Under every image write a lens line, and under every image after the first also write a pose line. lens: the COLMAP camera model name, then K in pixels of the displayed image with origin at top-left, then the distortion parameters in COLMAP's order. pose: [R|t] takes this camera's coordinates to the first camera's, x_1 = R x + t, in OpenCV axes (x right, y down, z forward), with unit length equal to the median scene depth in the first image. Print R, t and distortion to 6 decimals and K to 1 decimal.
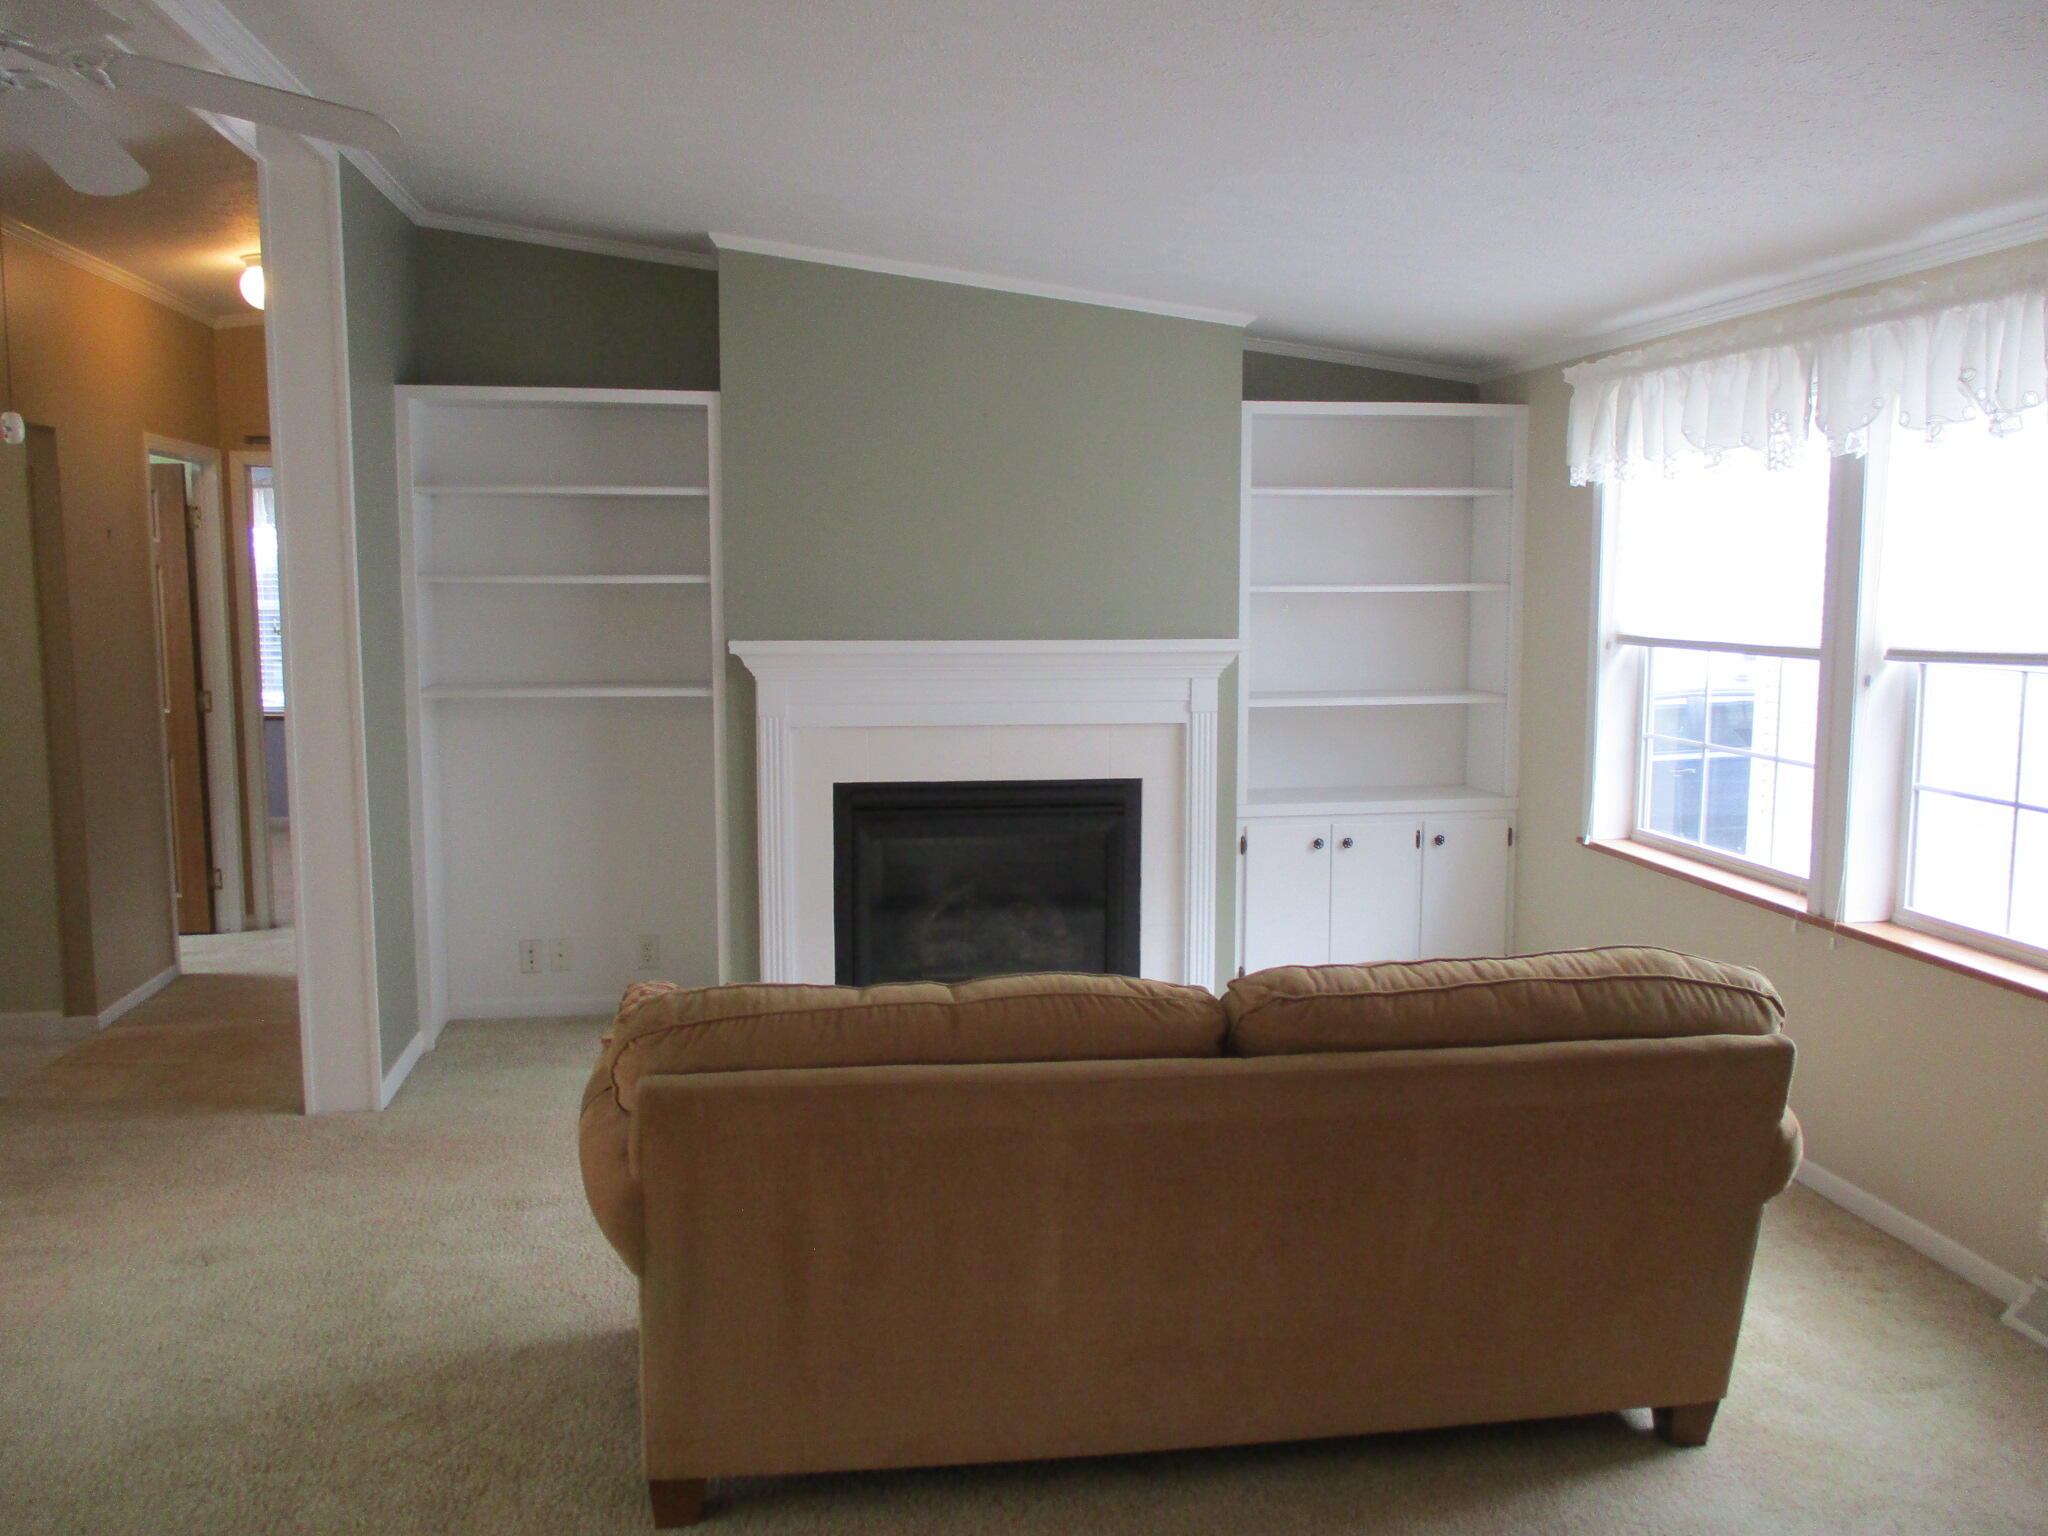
lens RADIAL K [[1727.1, 0, 1027.4], [0, 1727.1, 786.4], [0, 0, 1]] dist [-0.023568, -0.012413]
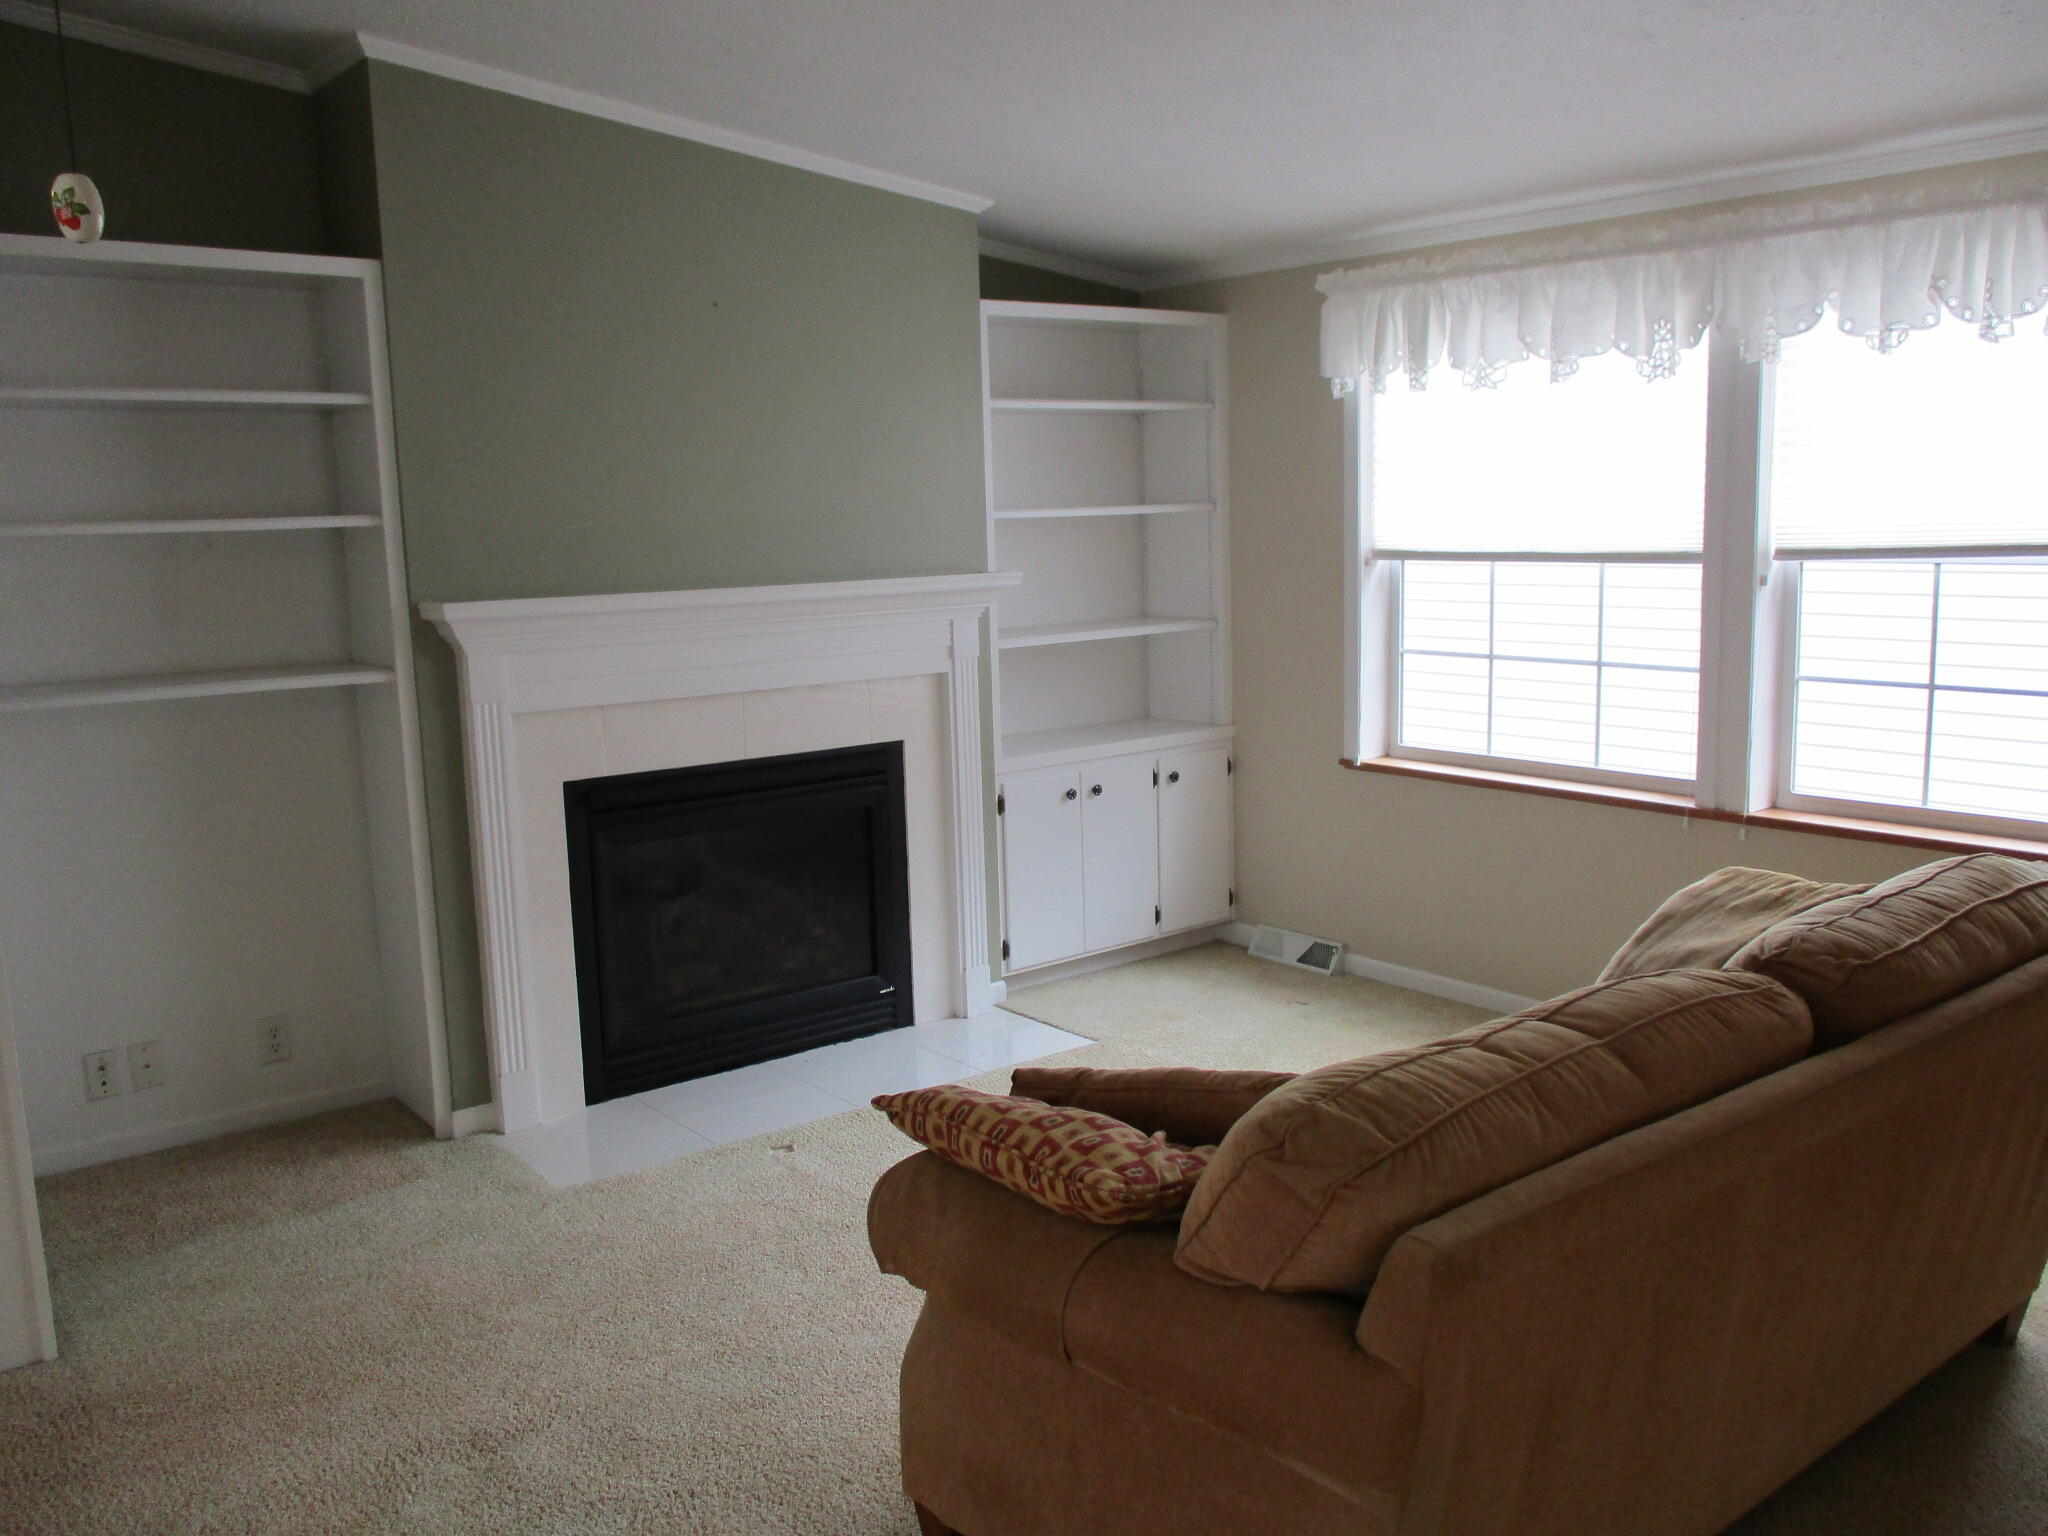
lens RADIAL K [[1727.1, 0, 1044.4], [0, 1727.1, 777.4], [0, 0, 1]] dist [-0.023568, -0.012413]
pose [[0.864388, -0.100932, 0.492592, -0.314679], [0.086472, 0.994890, 0.052114, -0.026209], [-0.495335, -0.002451, 0.868699, 0.233848]]
